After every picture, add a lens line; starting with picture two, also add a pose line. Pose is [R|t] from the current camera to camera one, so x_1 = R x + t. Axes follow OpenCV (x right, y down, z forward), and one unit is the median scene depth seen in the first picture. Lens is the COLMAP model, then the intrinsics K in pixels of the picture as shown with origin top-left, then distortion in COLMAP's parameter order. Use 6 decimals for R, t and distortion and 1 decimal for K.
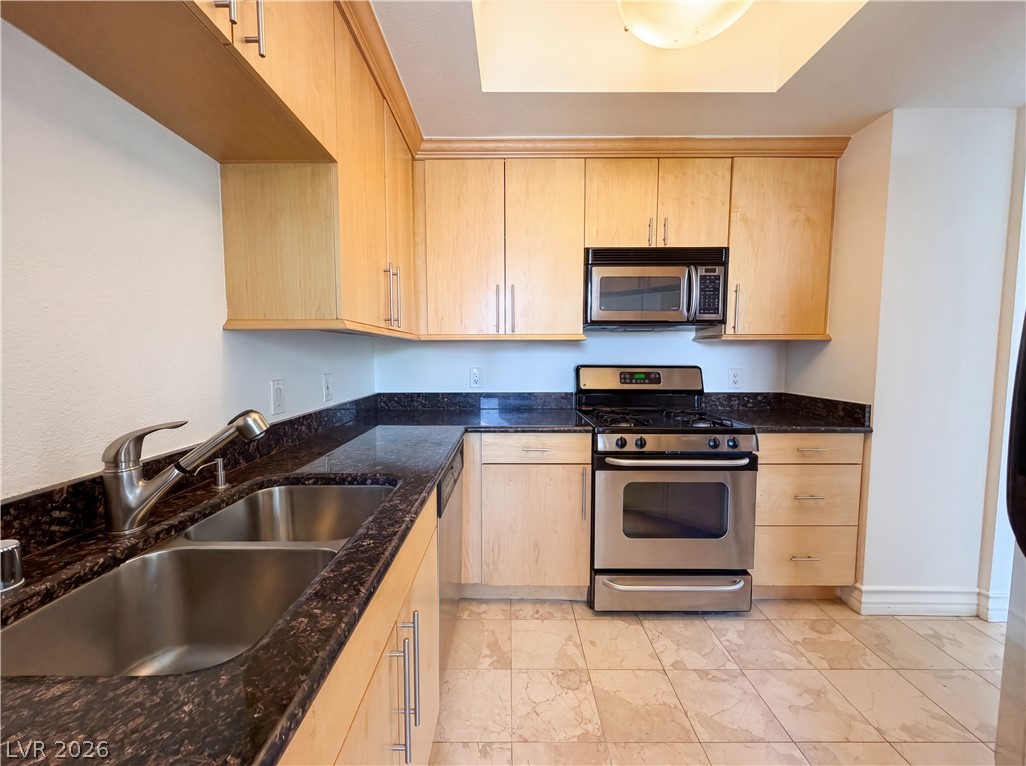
lens RADIAL K [[409.4, 0, 507.2], [0, 409.4, 381.9], [0, 0, 1]] dist [0.000421, 0.000182]
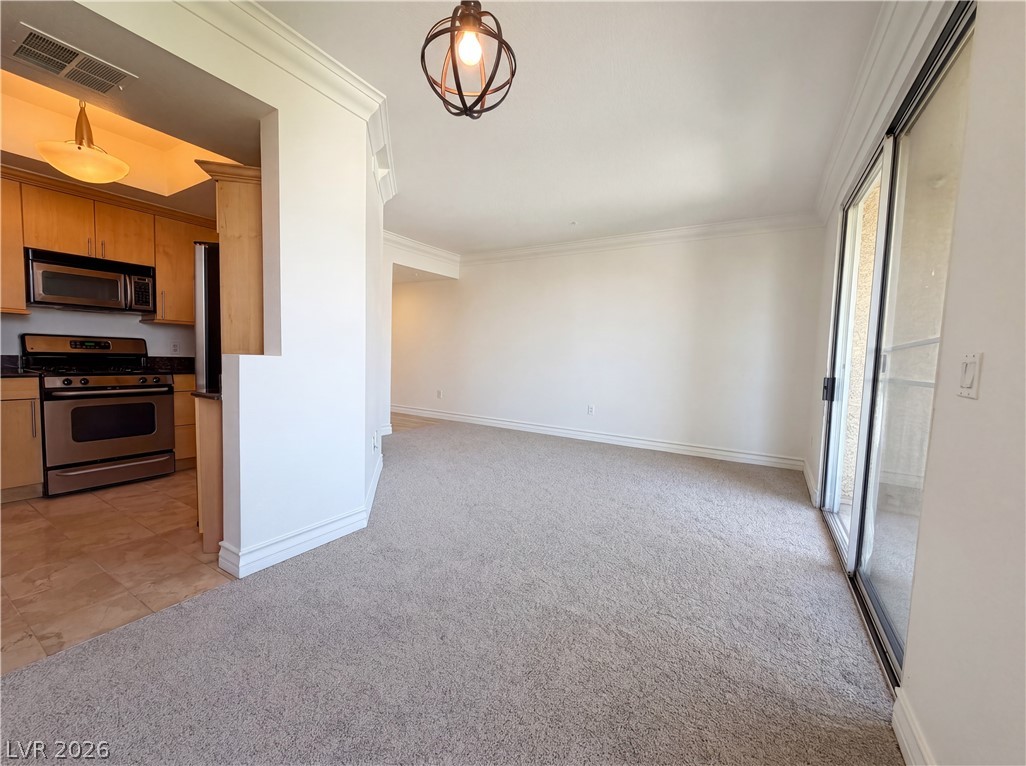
lens RADIAL K [[409.4, 0, 508.6], [0, 409.4, 383.7], [0, 0, 1]] dist [0.000421, 0.000182]
pose [[0.515075, -0.041733, 0.856128, -0.173150], [0.022152, 0.999129, 0.035376, 0.122351], [-0.856859, 0.000744, 0.515551, -1.122035]]
